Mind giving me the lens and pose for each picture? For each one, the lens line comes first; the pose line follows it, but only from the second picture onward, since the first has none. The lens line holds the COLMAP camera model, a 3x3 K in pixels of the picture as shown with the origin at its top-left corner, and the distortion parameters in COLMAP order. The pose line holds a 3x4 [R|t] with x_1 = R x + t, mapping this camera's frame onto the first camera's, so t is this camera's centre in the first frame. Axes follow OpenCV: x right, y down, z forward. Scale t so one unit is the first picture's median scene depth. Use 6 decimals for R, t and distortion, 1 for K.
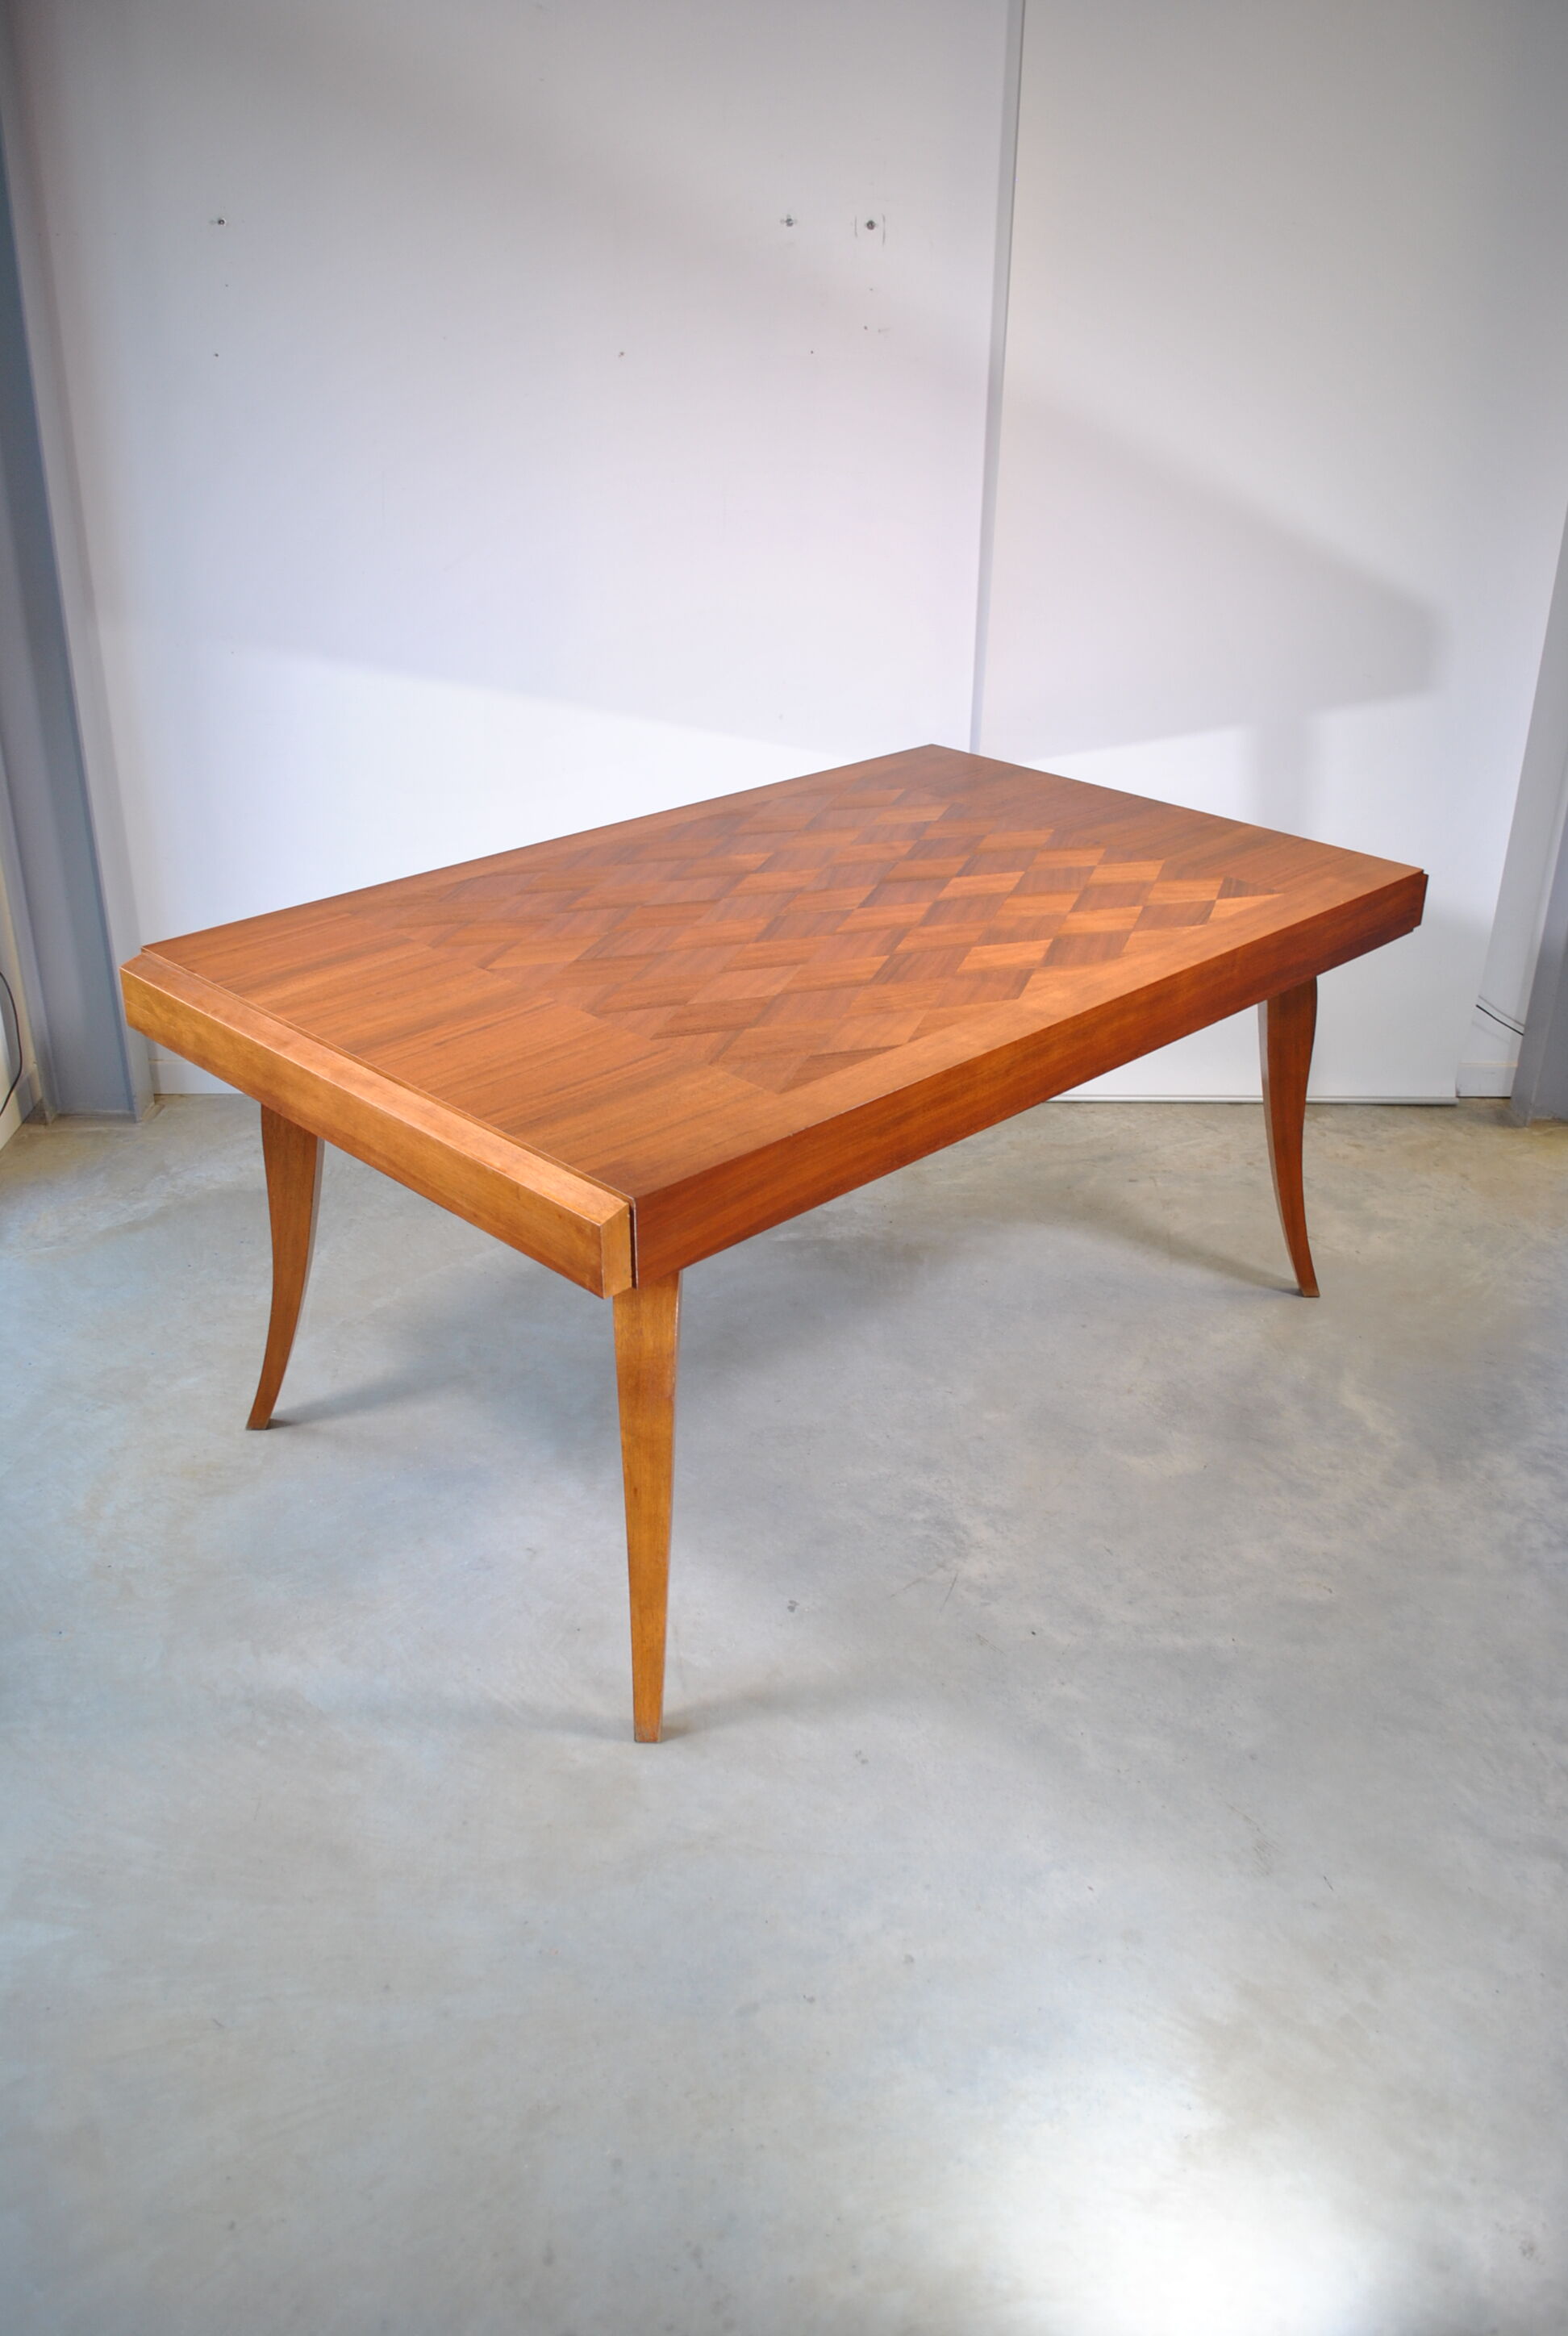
lens RADIAL K [[1842.1, 0, 766.7], [0, 1842.1, 1156.7], [0, 0, 1]] dist [-0.080944, 0.005242]
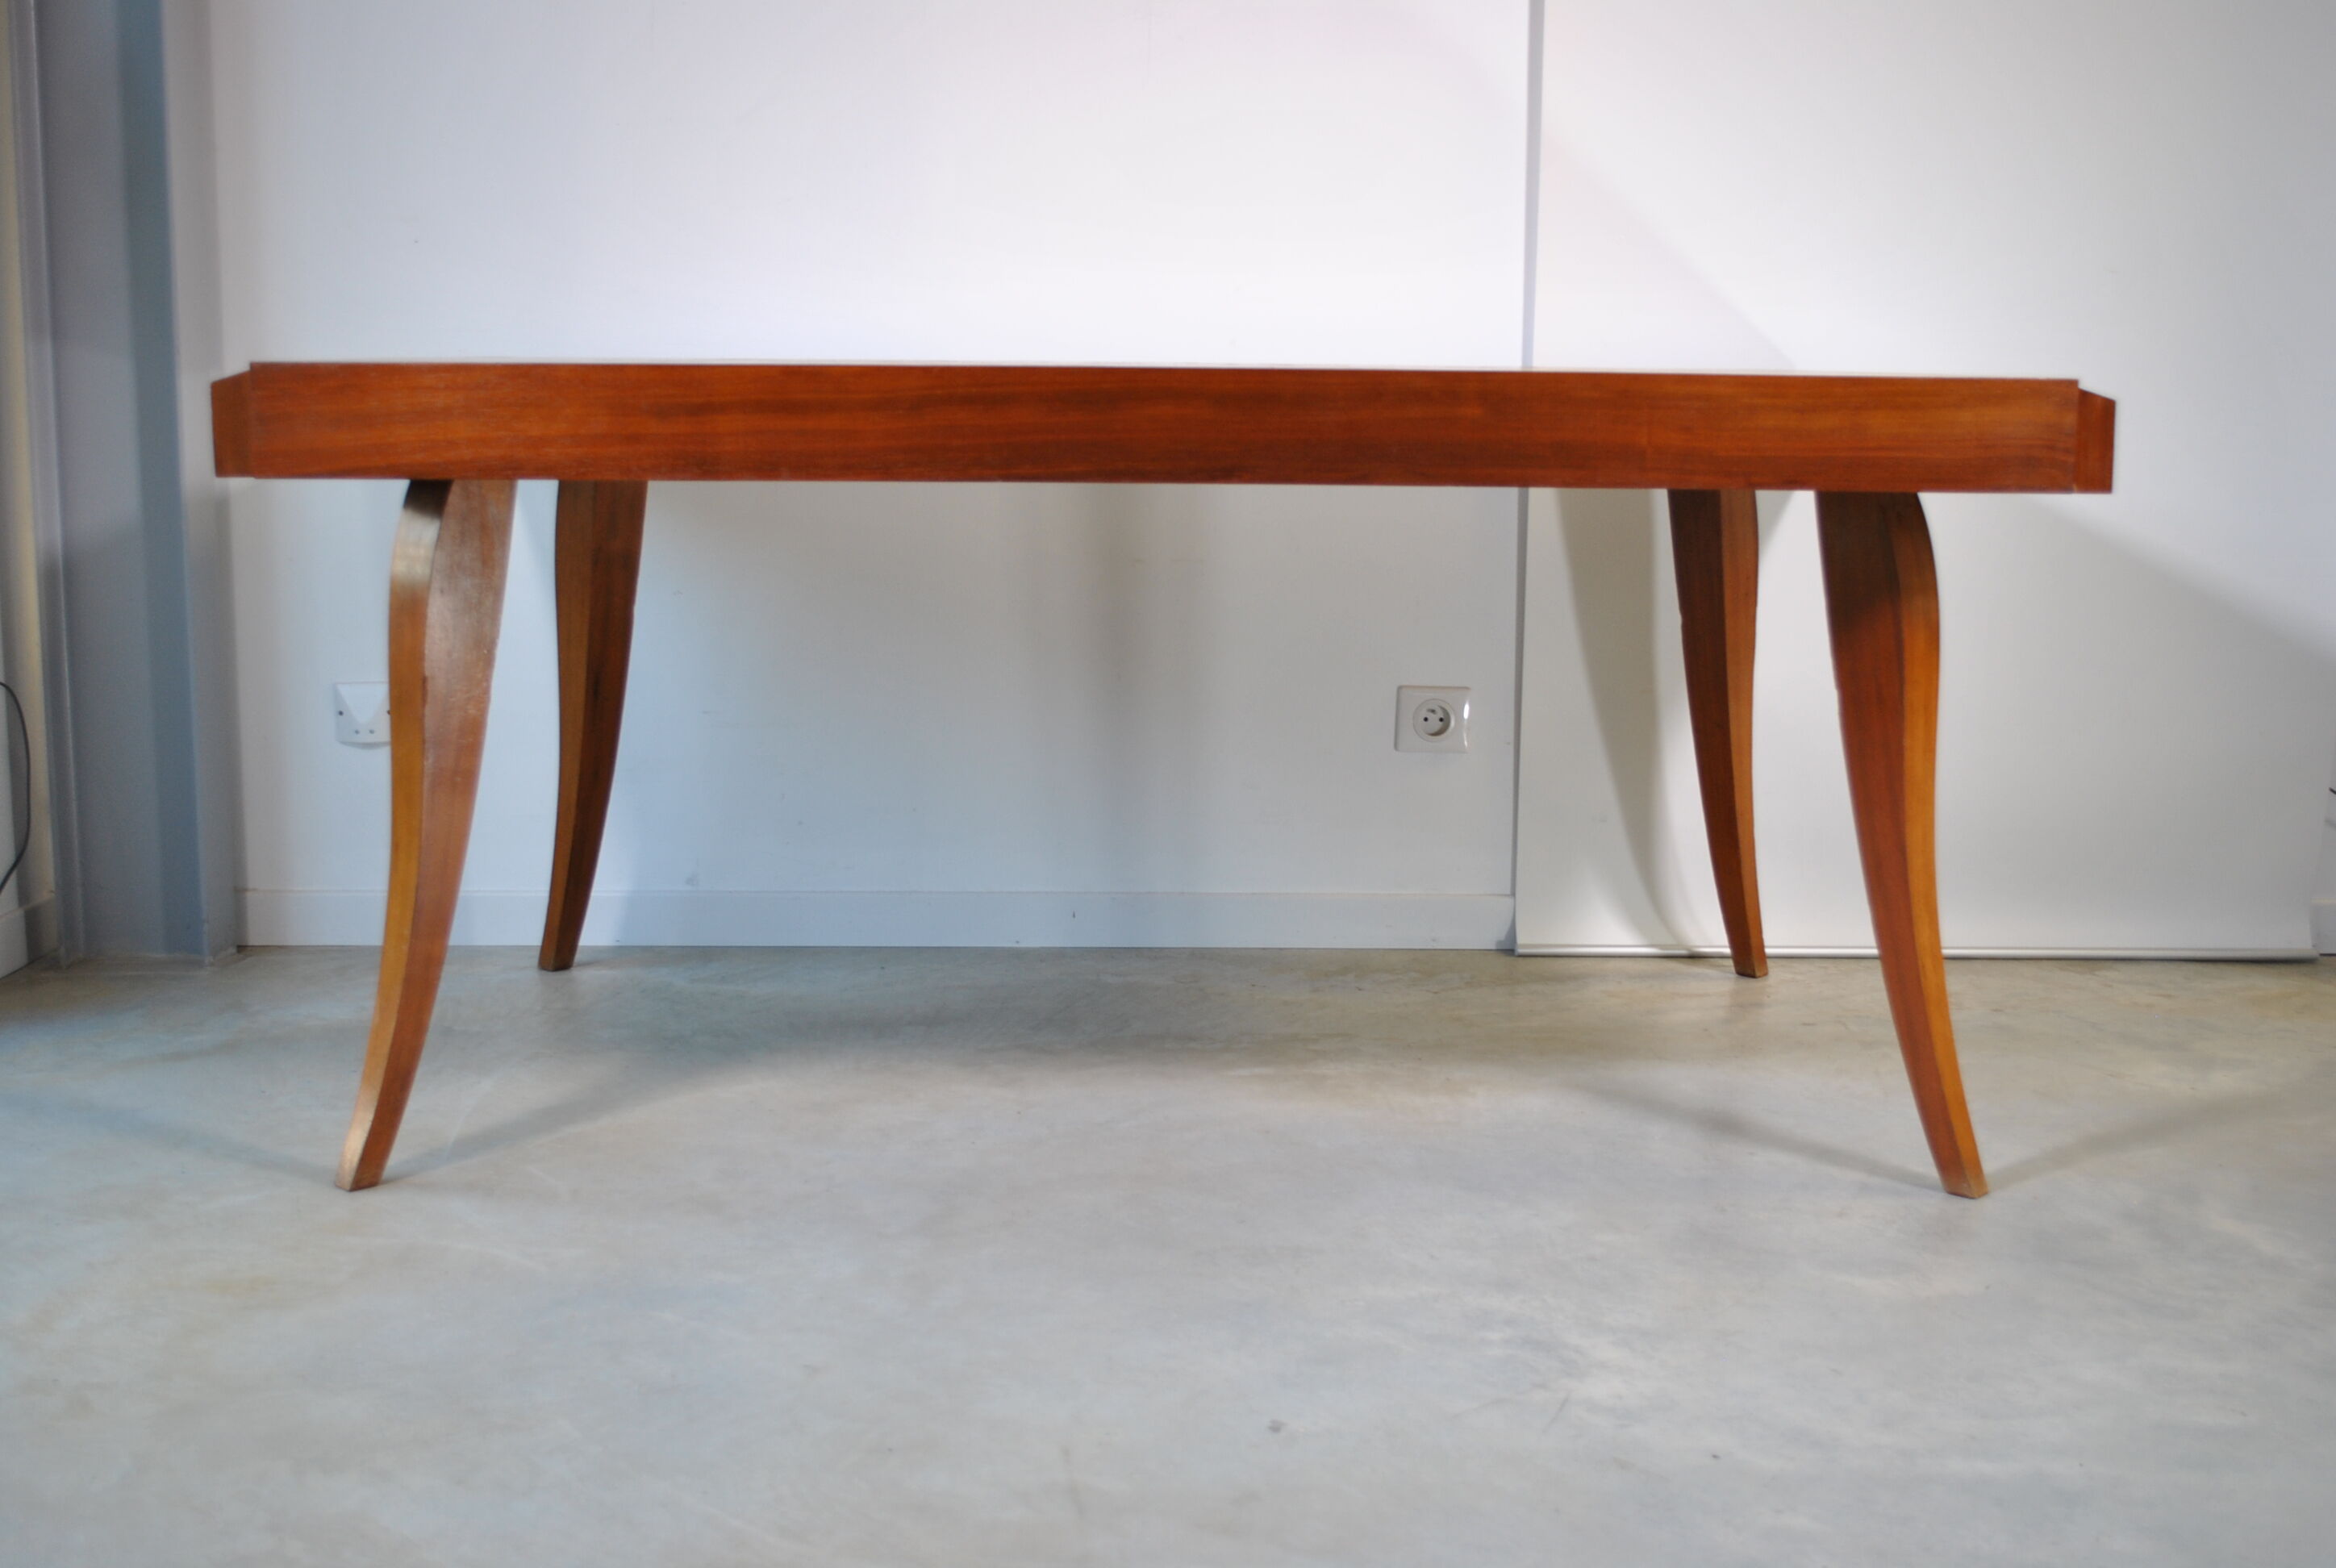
lens RADIAL K [[2706.1, 0, 1173.0], [0, 2706.1, 785.7], [0, 0, 1]] dist [-0.046304, 0.002335]
pose [[0.999974, -0.002845, -0.006610, -0.010751], [0.000717, 0.953349, -0.301871, 0.293070], [0.007160, 0.301858, 0.953326, 0.155253]]
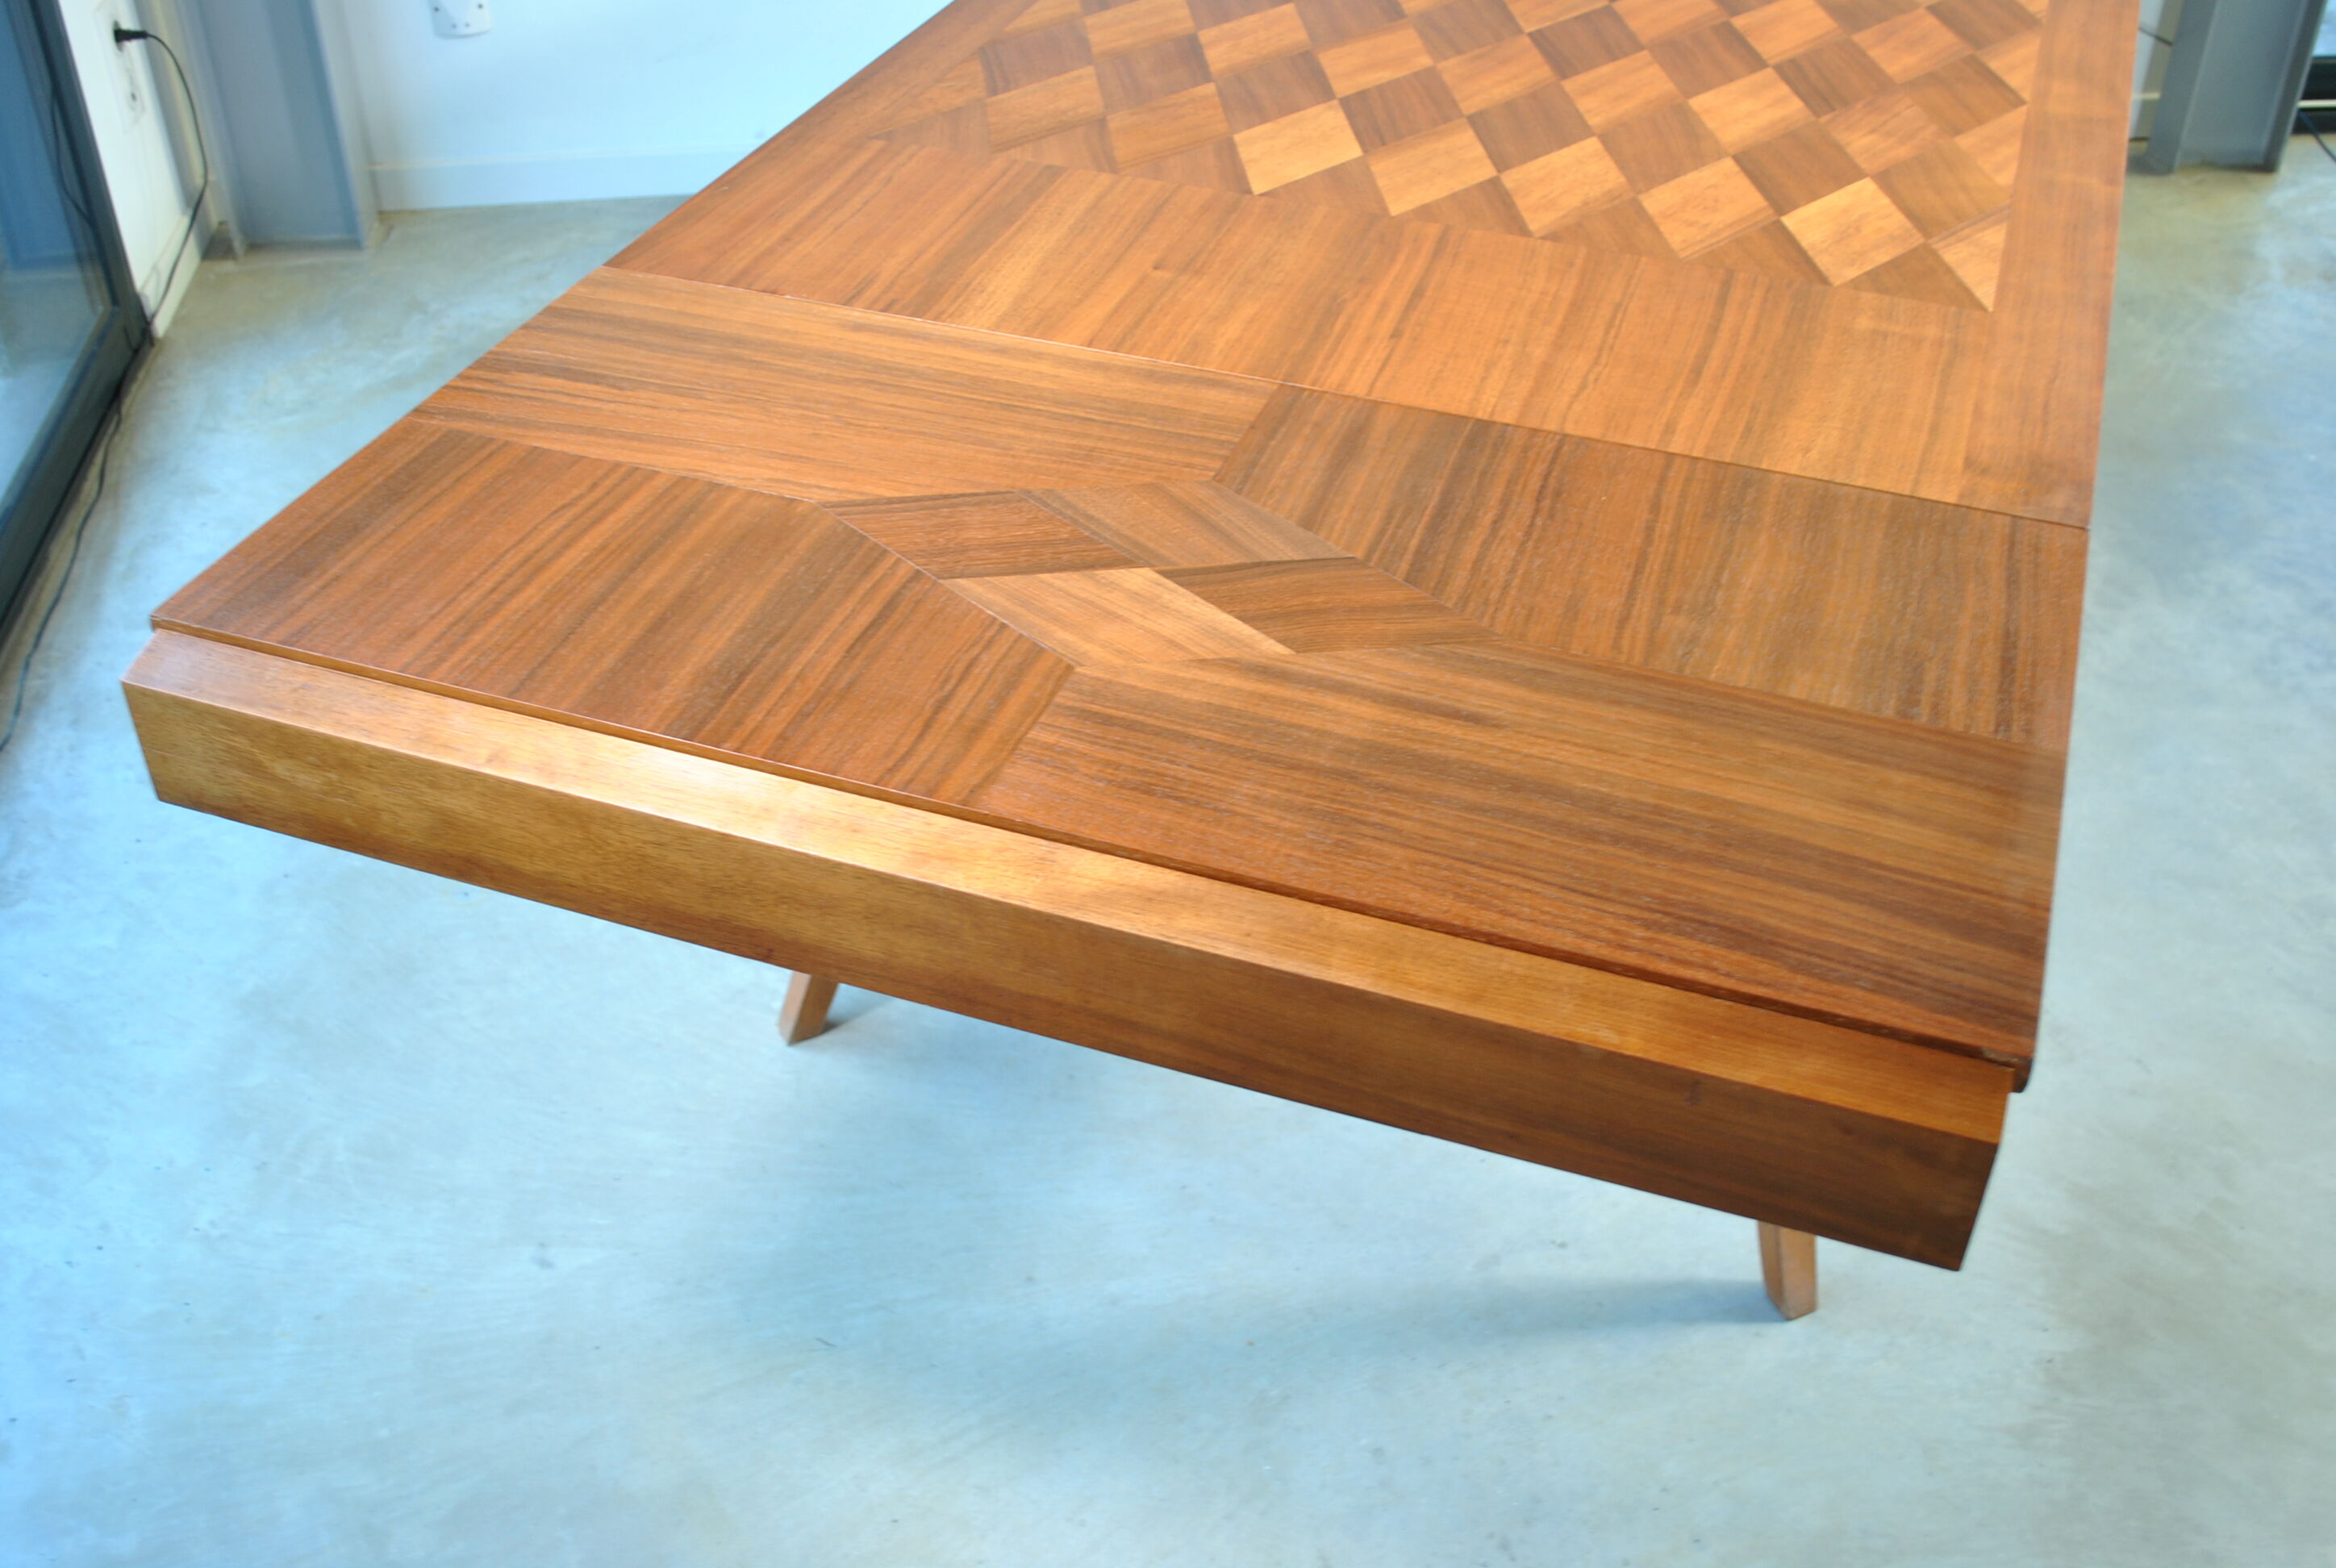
lens RADIAL K [[2358.9, 0, 1172.1], [0, 2358.9, 738.8], [0, 0, 1]] dist [-0.062721, -0.008349]
pose [[0.906926, -0.254500, 0.335731, -0.439613], [0.192246, 0.959109, 0.207727, -0.090327], [-0.374869, -0.123850, 0.918768, 0.285343]]
